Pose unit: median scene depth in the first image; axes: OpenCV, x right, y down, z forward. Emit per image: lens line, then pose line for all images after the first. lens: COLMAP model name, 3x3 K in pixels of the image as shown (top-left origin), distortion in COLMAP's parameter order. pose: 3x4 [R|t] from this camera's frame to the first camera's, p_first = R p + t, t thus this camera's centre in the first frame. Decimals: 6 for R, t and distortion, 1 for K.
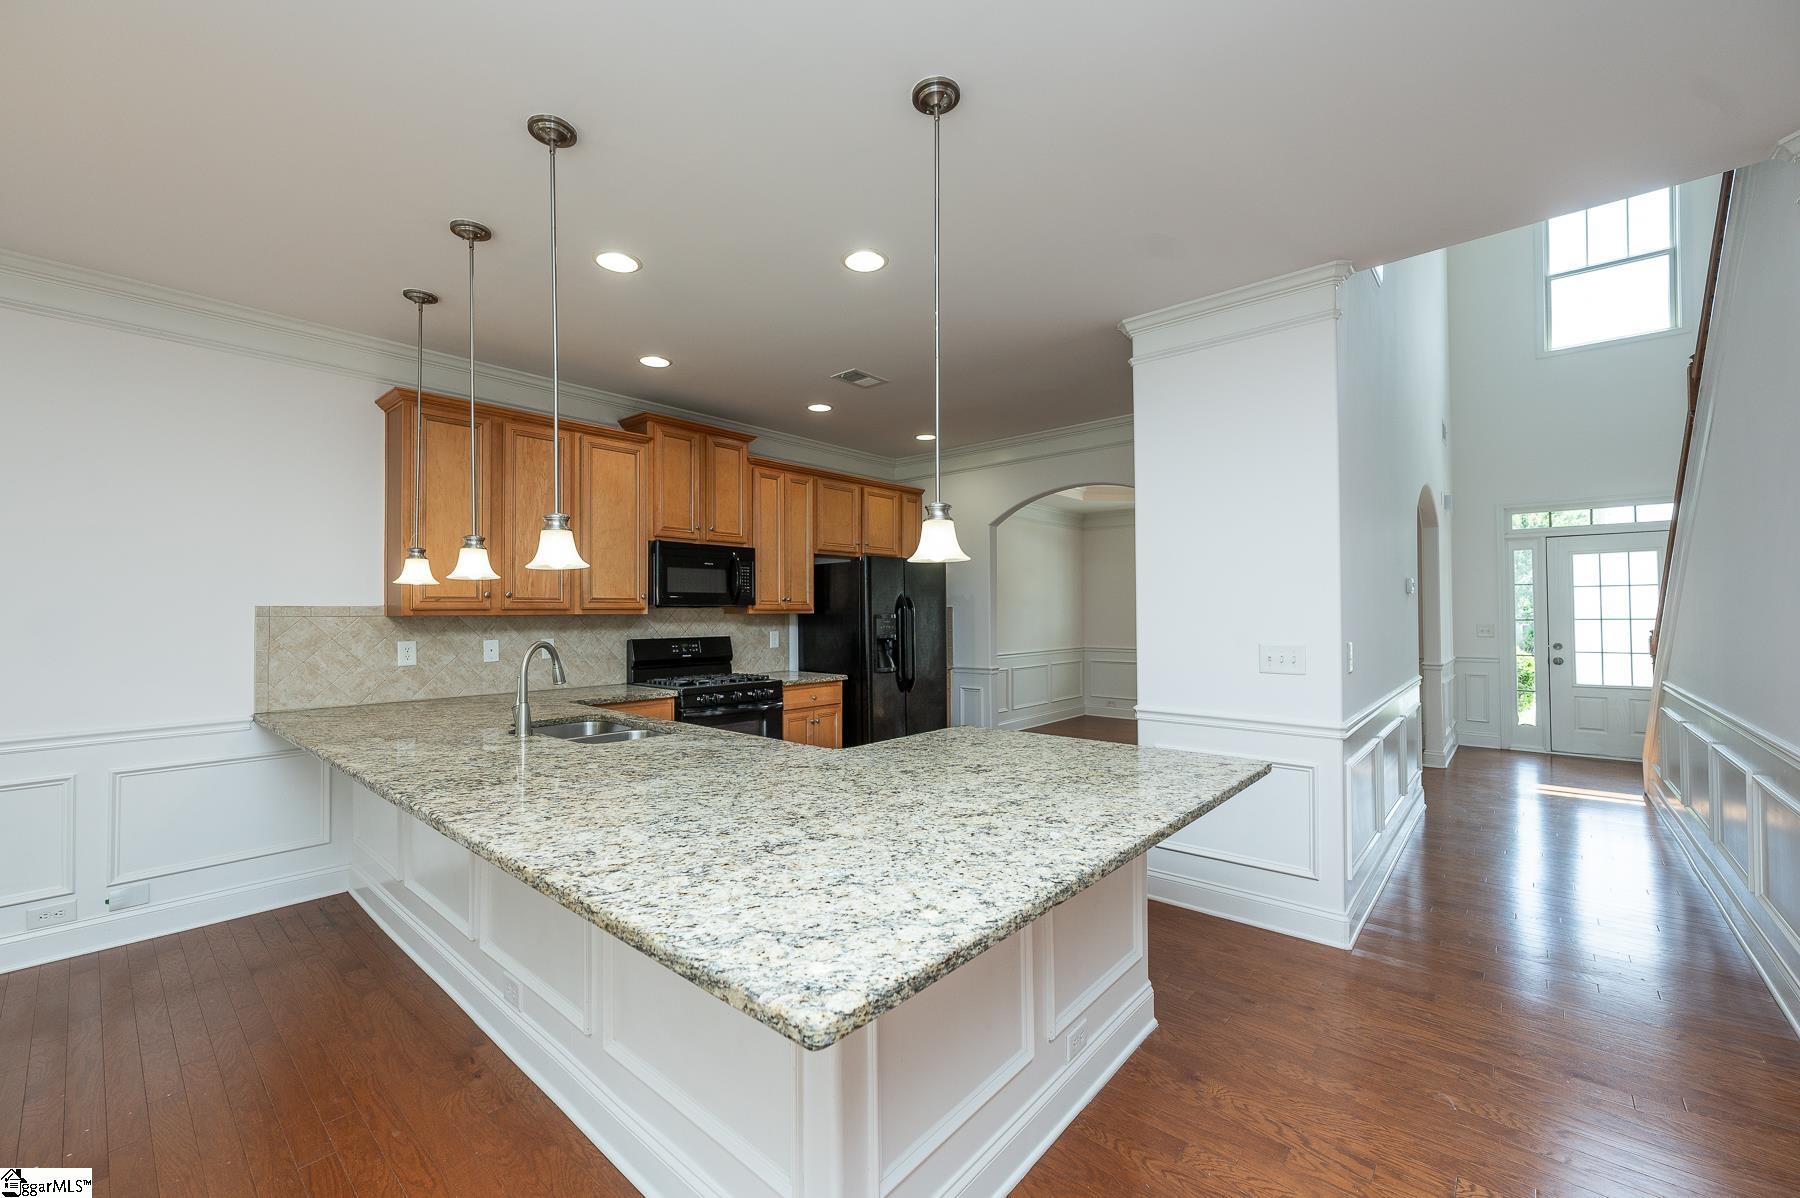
lens RADIAL K [[727.9, 0, 894.6], [0, 727.9, 602.3], [0, 0, 1]] dist [-0.000543, -0.000400]
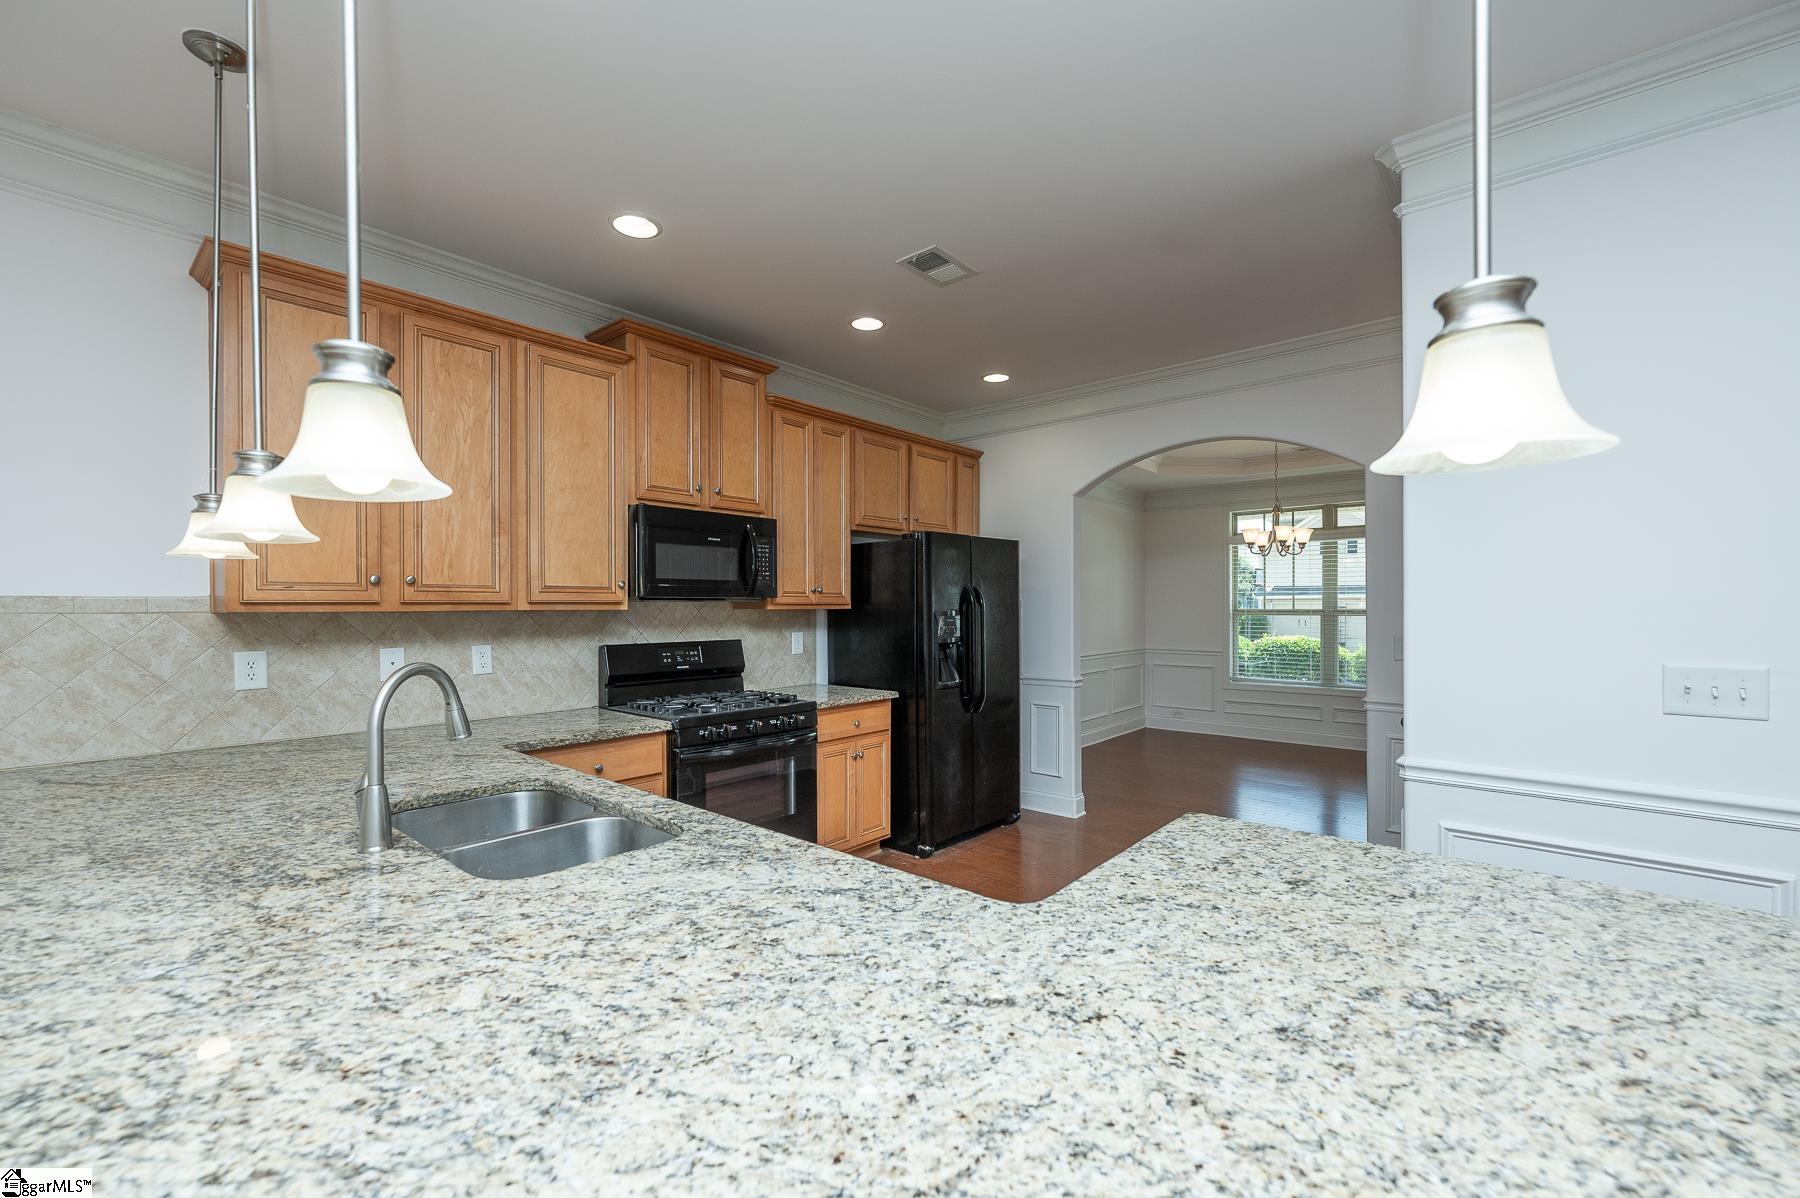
lens RADIAL K [[727.9, 0, 894.5], [0, 727.9, 608.6], [0, 0, 1]] dist [-0.000543, -0.000400]
pose [[0.999884, 0.002974, 0.014909, -0.112645], [-0.003227, 0.999851, 0.016975, 0.002783], [-0.014856, -0.017022, 0.999745, 0.359332]]
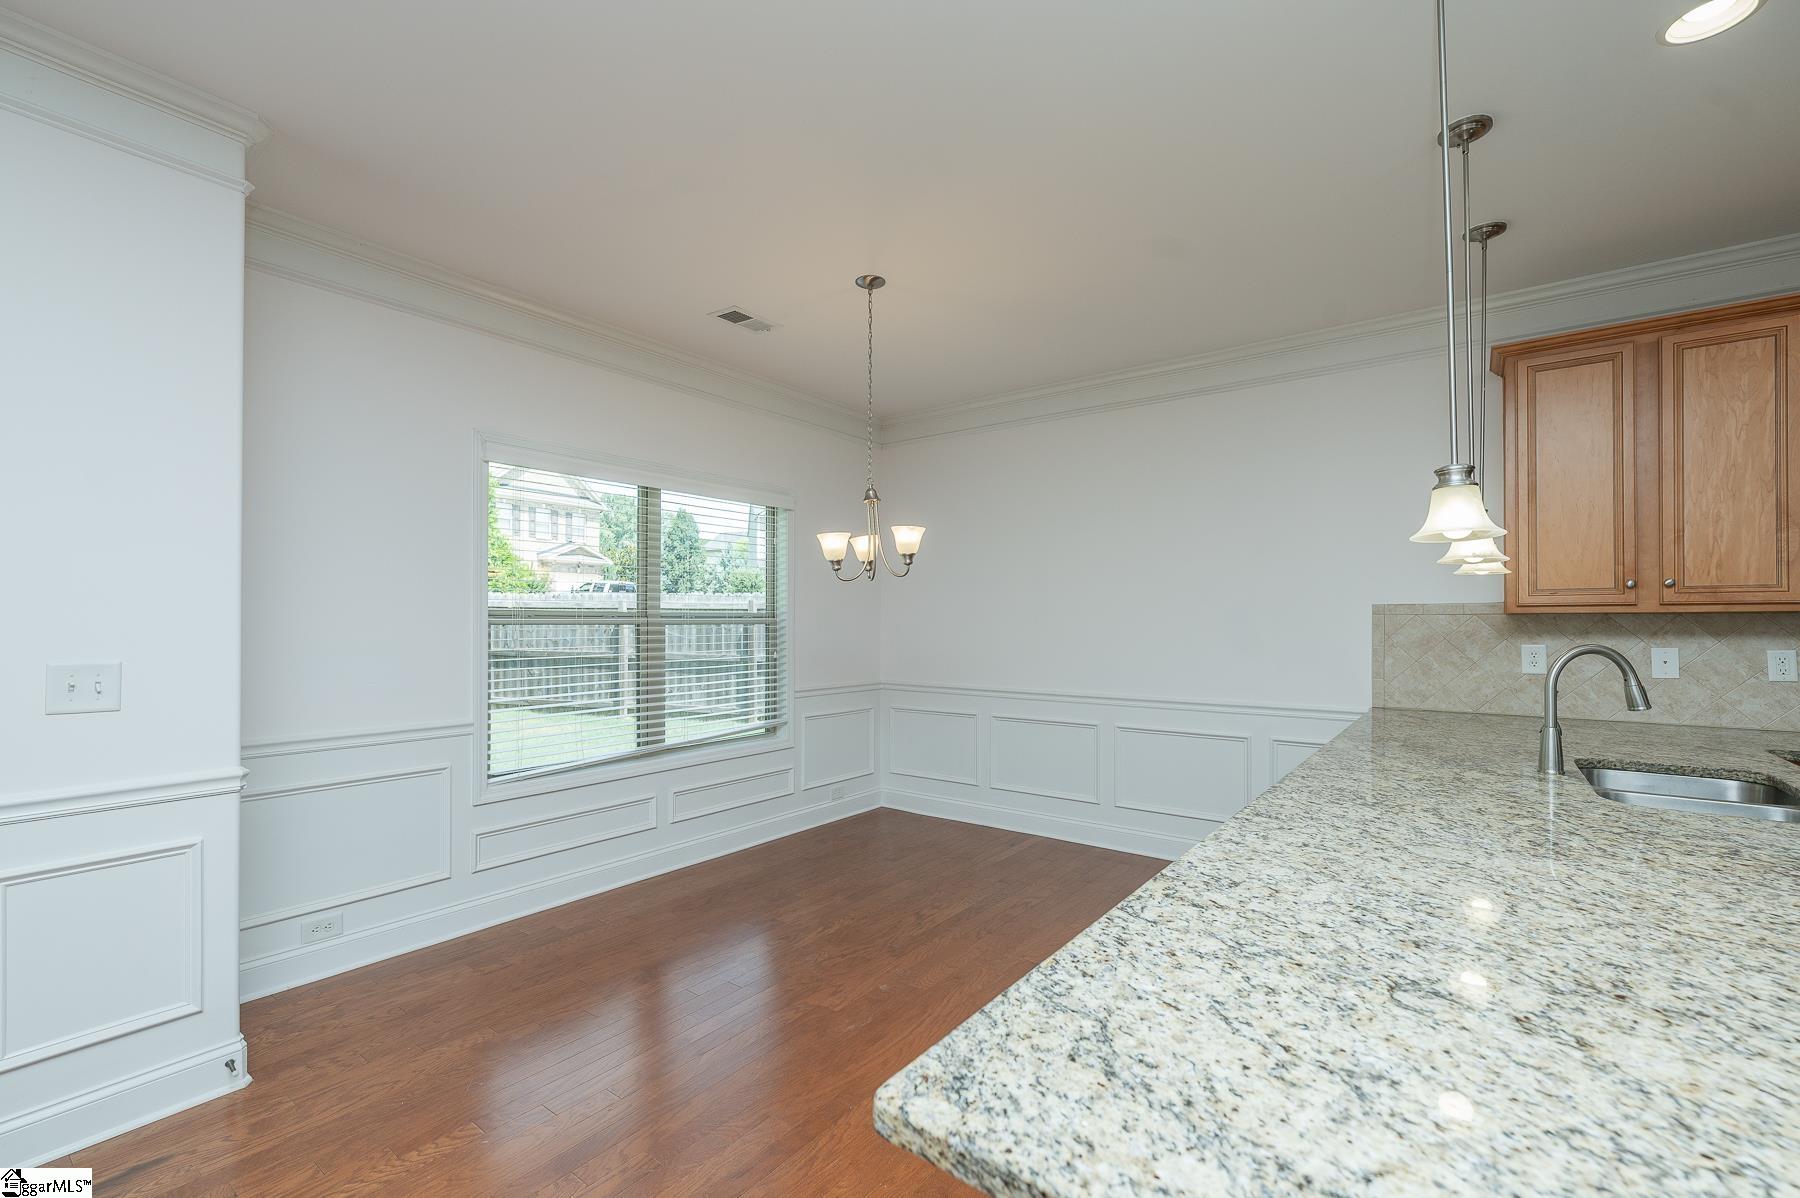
lens RADIAL K [[766.1, 0, 890.4], [0, 766.1, 616.7], [0, 0, 1]] dist [-0.001743, 0.000304]
pose [[0.068713, -0.003776, -0.997629, 0.156964], [0.011818, 0.999926, -0.002971, 0.016174], [0.997566, -0.011586, 0.068752, 0.214151]]
